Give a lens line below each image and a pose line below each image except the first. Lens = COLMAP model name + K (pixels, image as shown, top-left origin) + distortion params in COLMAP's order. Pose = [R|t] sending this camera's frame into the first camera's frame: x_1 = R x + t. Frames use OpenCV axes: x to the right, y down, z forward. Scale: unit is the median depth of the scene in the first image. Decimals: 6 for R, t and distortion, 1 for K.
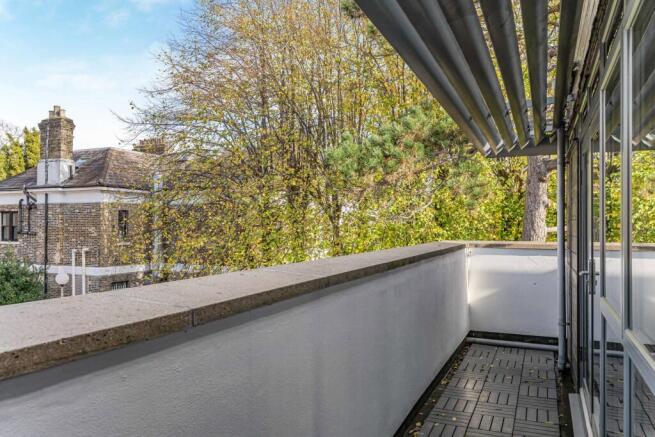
lens RADIAL K [[537.9, 0, 327.5], [0, 537.9, 218.5], [0, 0, 1]] dist [-0.009089, -0.009268]
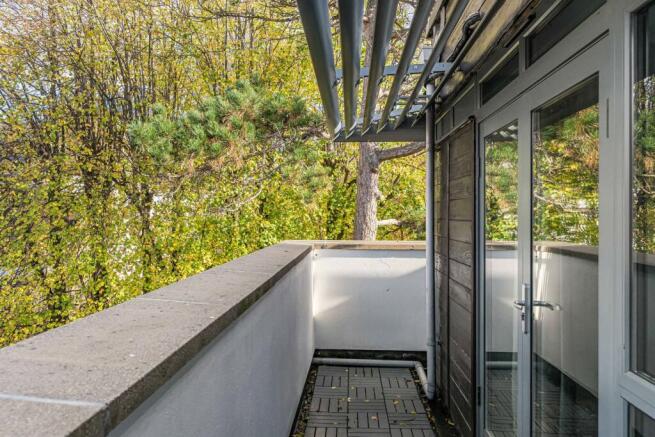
lens RADIAL K [[537.9, 0, 327.5], [0, 537.9, 218.5], [0, 0, 1]] dist [-0.009089, -0.009268]
pose [[0.942451, -0.000796, 0.334342, 0.002629], [-0.006459, 0.999767, 0.020587, -0.005574], [-0.334281, -0.021562, 0.942227, 0.106440]]
